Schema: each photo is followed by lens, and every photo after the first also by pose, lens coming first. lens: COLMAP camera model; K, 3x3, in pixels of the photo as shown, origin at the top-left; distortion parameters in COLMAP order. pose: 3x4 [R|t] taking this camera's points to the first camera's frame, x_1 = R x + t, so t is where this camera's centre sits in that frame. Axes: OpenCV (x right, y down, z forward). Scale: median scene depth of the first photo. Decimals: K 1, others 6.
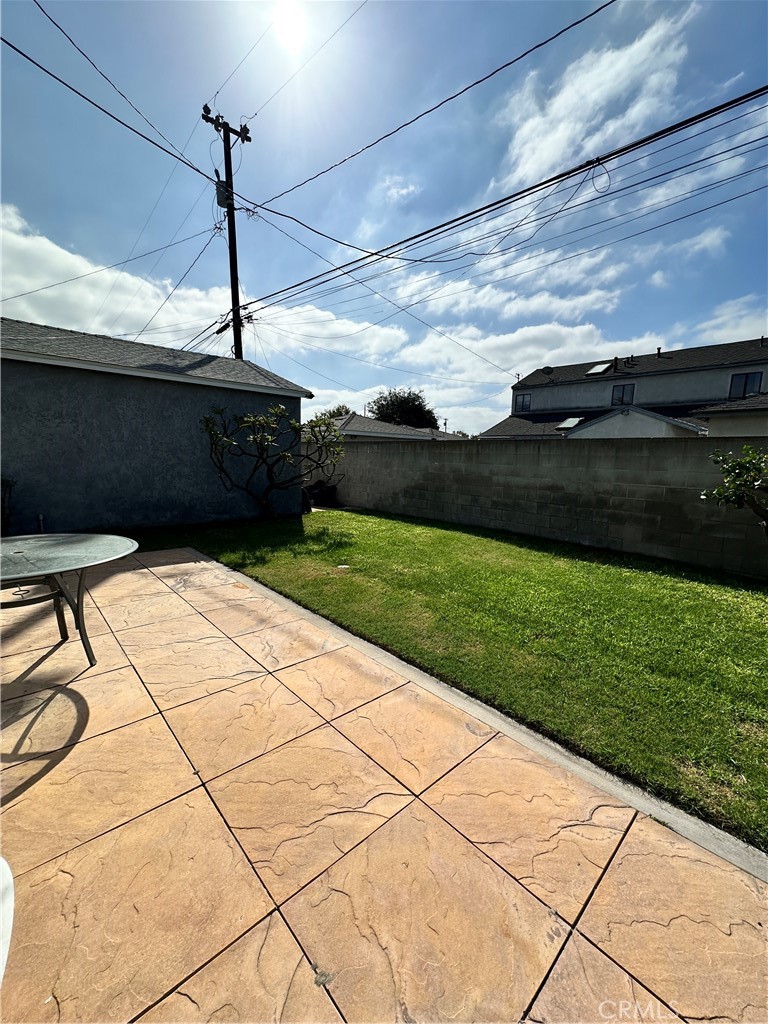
lens RADIAL K [[409.9, 0, 385.7], [0, 409.9, 514.0], [0, 0, 1]] dist [-0.007907, 0.000284]
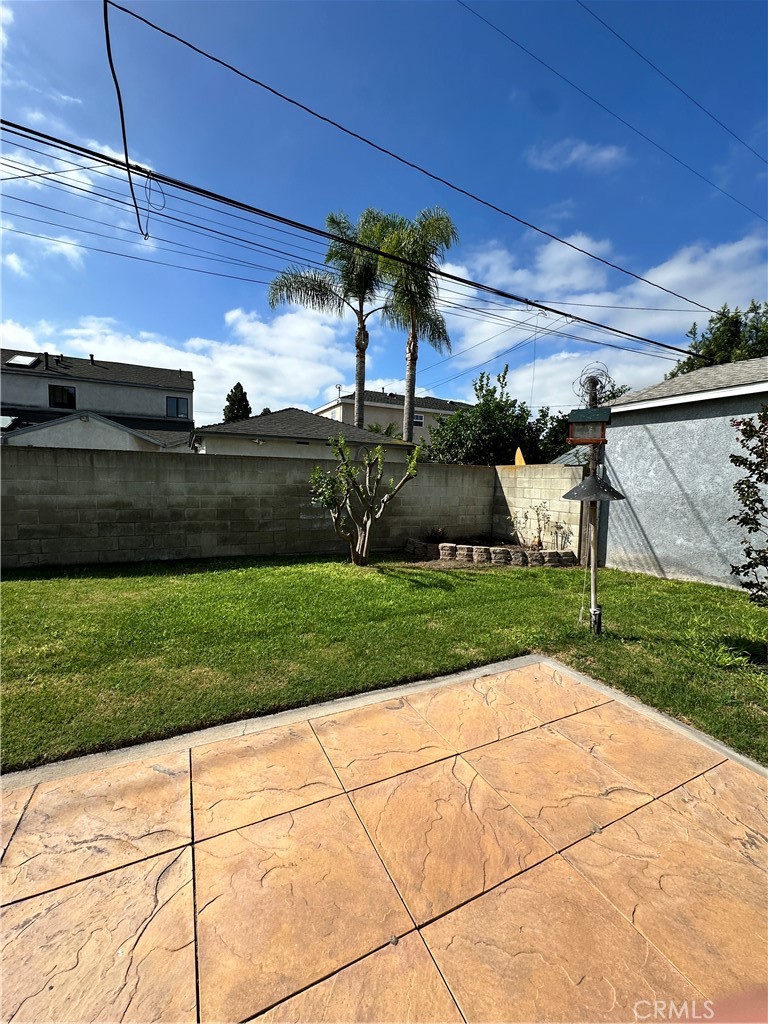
lens RADIAL K [[409.9, 0, 385.7], [0, 409.9, 514.0], [0, 0, 1]] dist [-0.007907, 0.000284]
pose [[0.282641, -0.102789, 0.953702, -0.312037], [0.115570, 0.990648, 0.072520, -0.046730], [-0.952238, 0.089722, 0.291878, 0.215249]]
